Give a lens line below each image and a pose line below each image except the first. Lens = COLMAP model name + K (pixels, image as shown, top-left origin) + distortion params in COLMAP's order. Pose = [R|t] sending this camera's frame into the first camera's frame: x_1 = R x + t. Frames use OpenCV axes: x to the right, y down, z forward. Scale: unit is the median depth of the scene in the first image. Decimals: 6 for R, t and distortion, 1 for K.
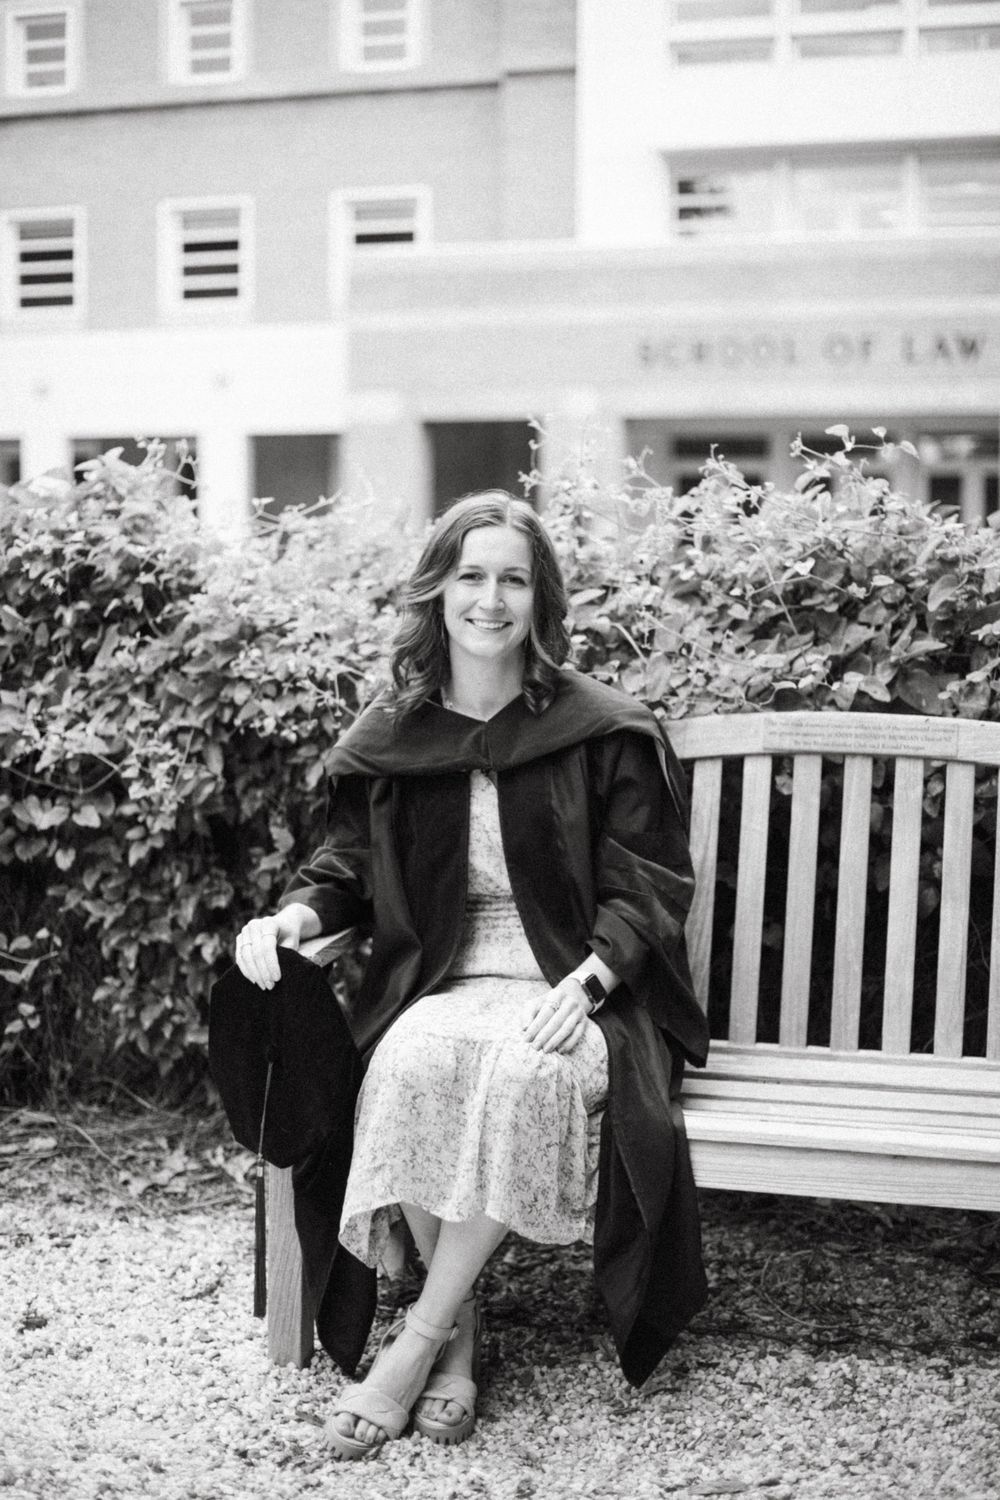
lens RADIAL K [[2166.6, 0, 500.0], [0, 2166.6, 750.0], [0, 0, 1]] dist [-0.137579, 0.057639]
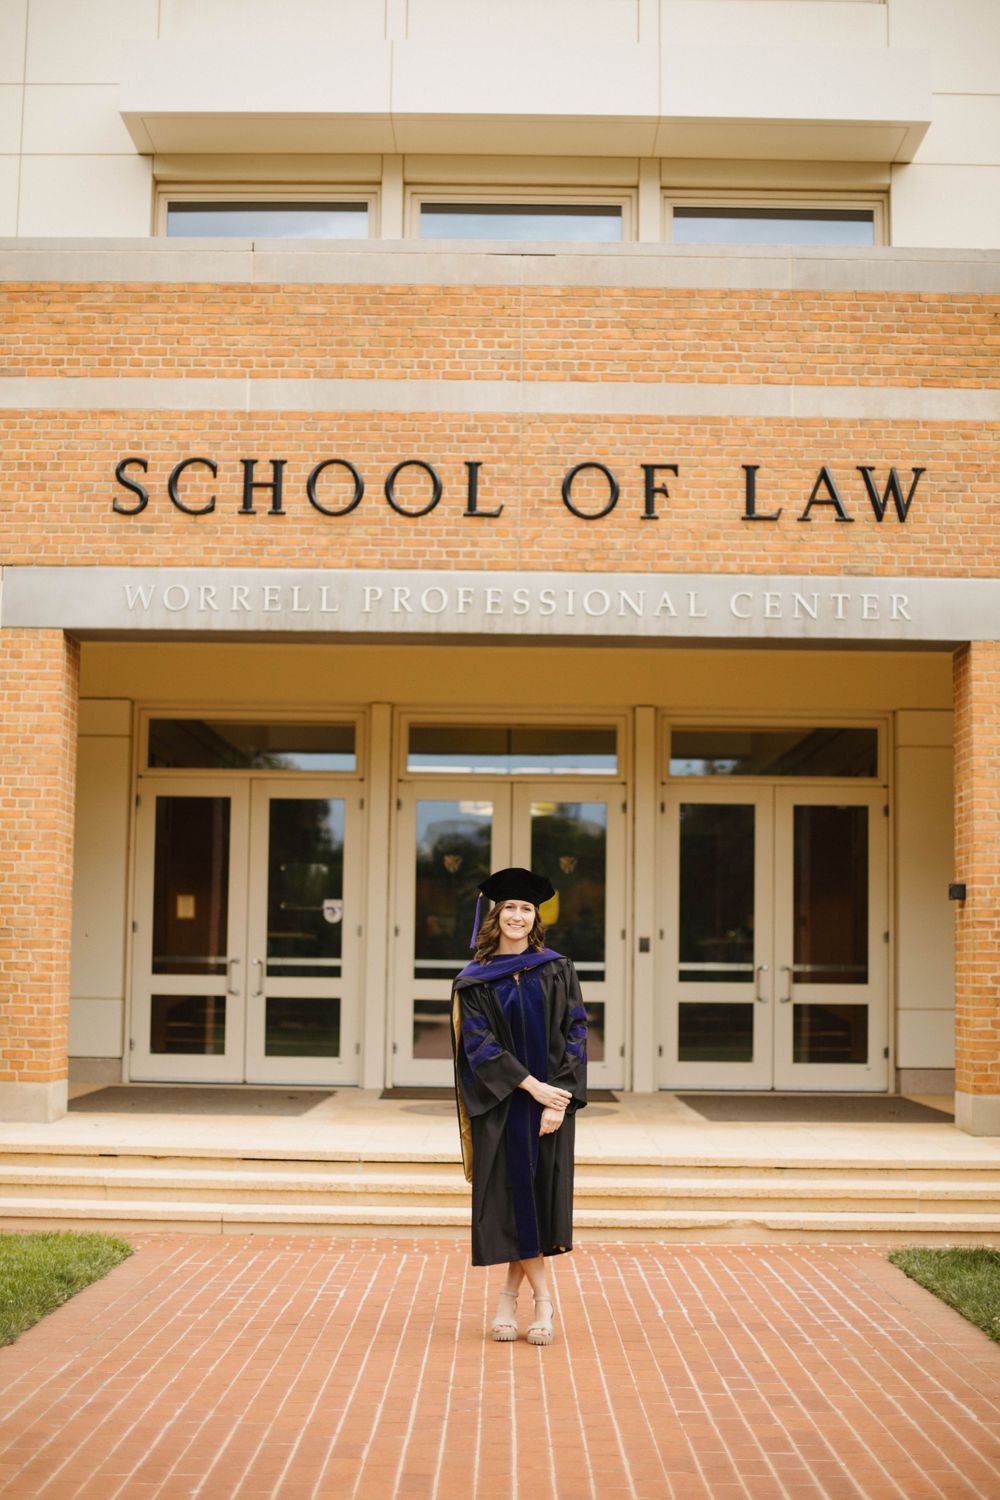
lens RADIAL K [[2163.9, 0, 500.0], [0, 2163.9, 750.0], [0, 0, 1]] dist [-0.137986, 0.093137]
pose [[0.957721, 0.038302, 0.285139, 0.152824], [0.014272, 0.983553, -0.180054, -0.457022], [-0.287345, 0.176511, 0.941423, 4.774899]]
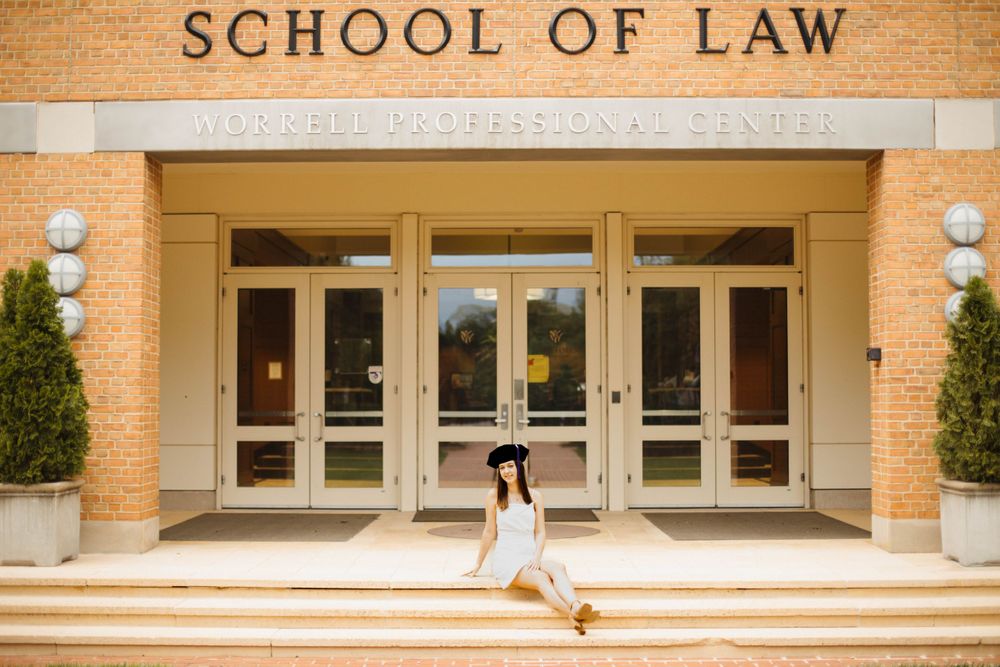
lens RADIAL K [[1413.5, 0, 500.0], [0, 1413.5, 333.5], [0, 0, 1]] dist [-0.128797, 0.016154]
pose [[0.958974, 0.008299, 0.283374, 0.347290], [0.029334, 0.991301, -0.128301, -0.548896], [-0.281973, 0.131349, 0.950389, 5.407346]]
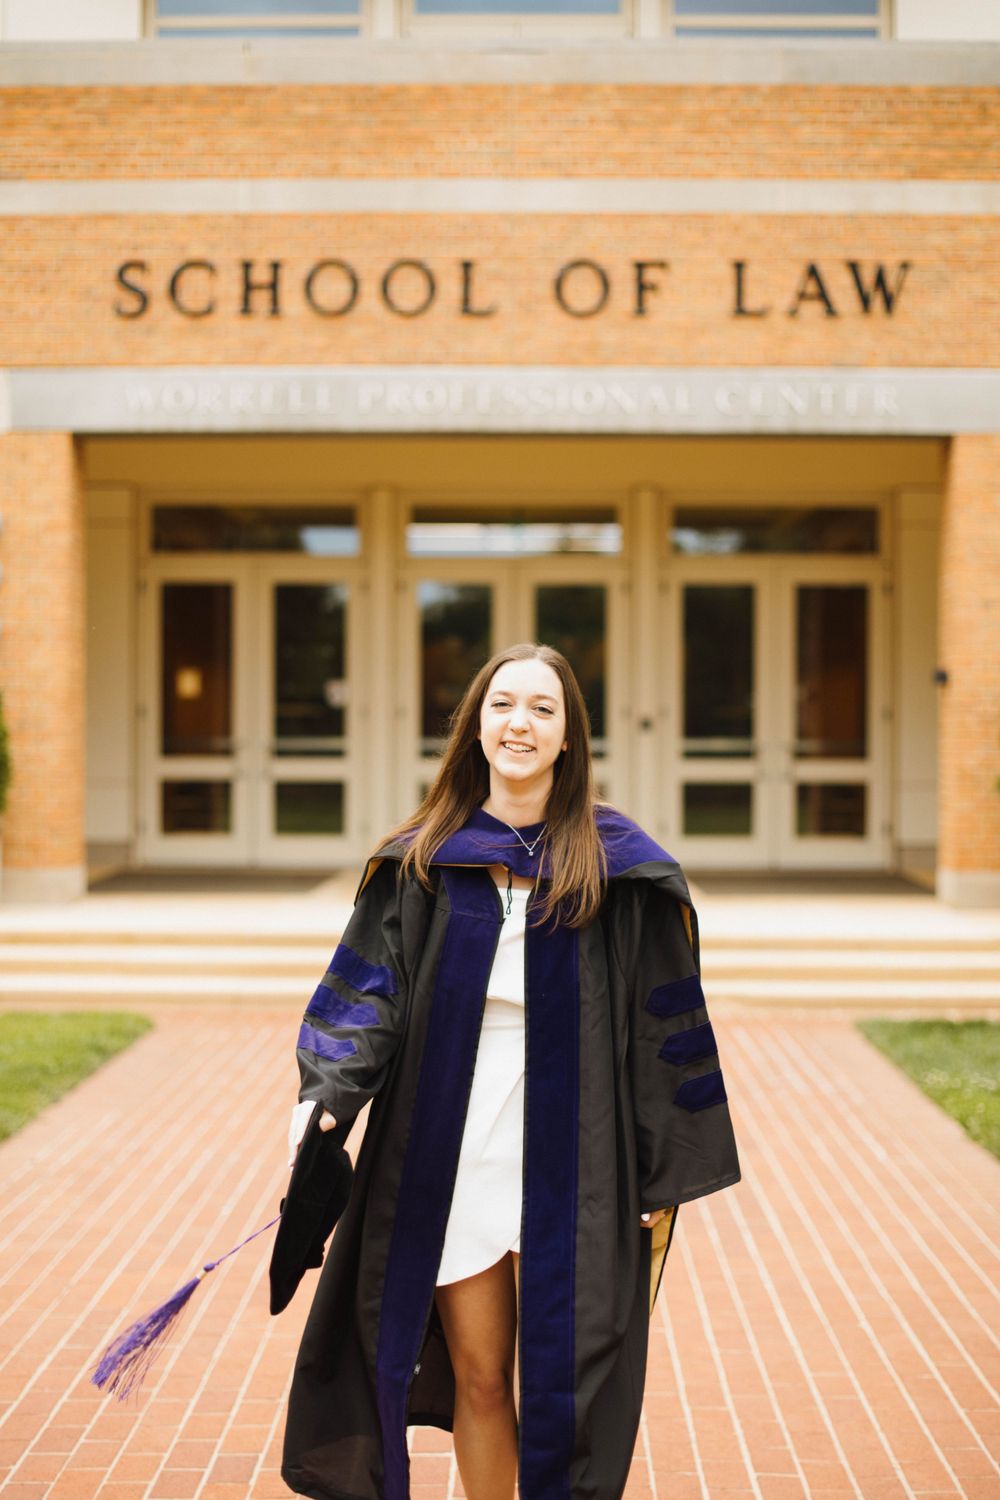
lens RADIAL K [[2379.4, 0, 500.0], [0, 2379.4, 750.0], [0, 0, 1]] dist [-0.121406, 0.032900]
pose [[0.960940, -0.002959, 0.276741, 0.062971], [0.023178, 0.997290, -0.069817, -0.466324], [-0.275785, 0.073504, 0.958405, 4.313156]]
